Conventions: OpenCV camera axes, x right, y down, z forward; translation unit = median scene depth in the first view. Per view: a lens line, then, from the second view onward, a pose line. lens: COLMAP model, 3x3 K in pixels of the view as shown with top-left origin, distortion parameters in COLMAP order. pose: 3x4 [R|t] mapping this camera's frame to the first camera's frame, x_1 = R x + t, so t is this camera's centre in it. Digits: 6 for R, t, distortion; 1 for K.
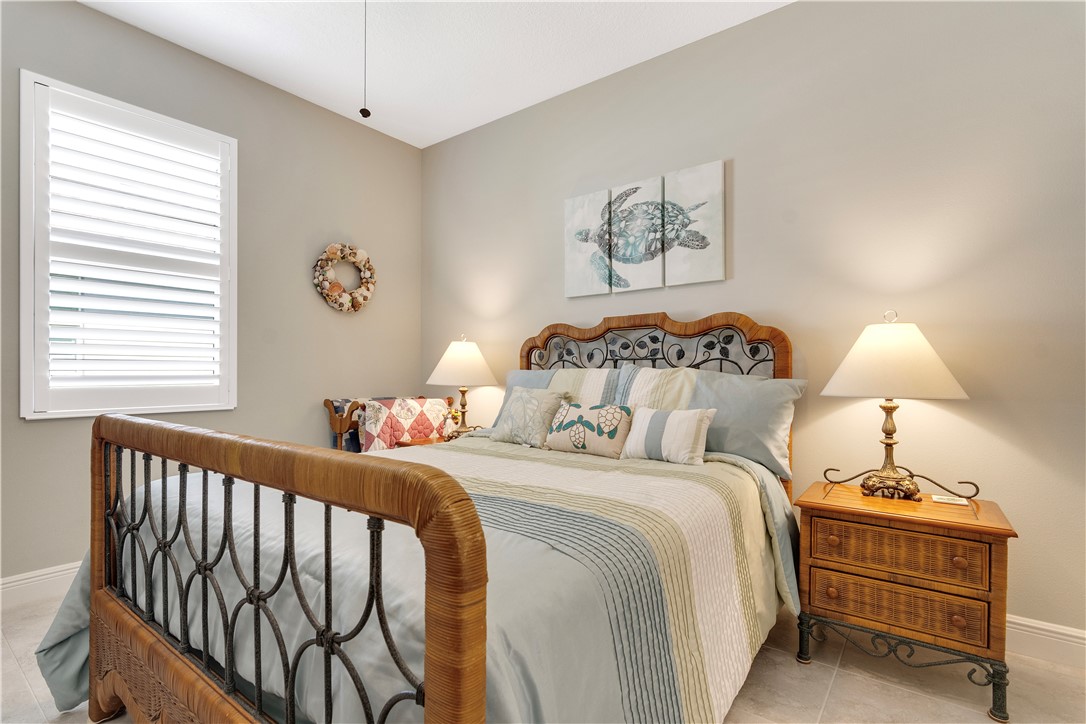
lens RADIAL K [[531.6, 0, 541.9], [0, 531.6, 363.3], [0, 0, 1]] dist [-0.005731, 0.002254]
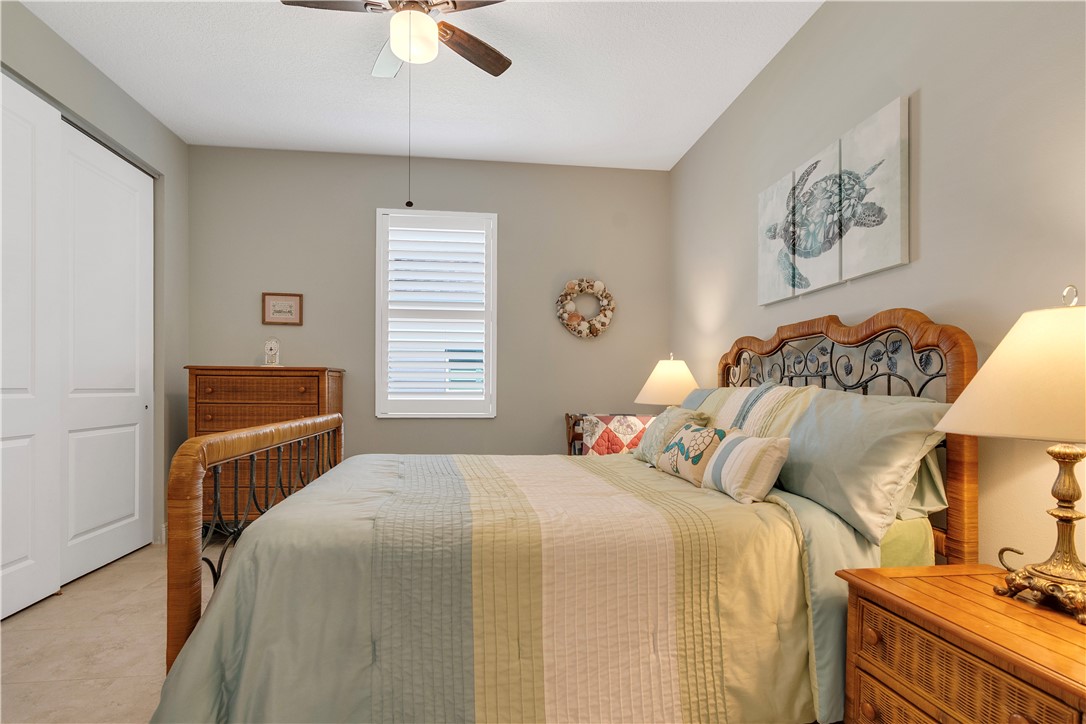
lens RADIAL K [[531.6, 0, 506.0], [0, 531.6, 381.7], [0, 0, 1]] dist [-0.005731, 0.002254]
pose [[0.694107, -0.007151, -0.719836, 0.437647], [0.006536, 0.999972, -0.003632, 0.001108], [0.719842, -0.002184, 0.694135, 0.108320]]
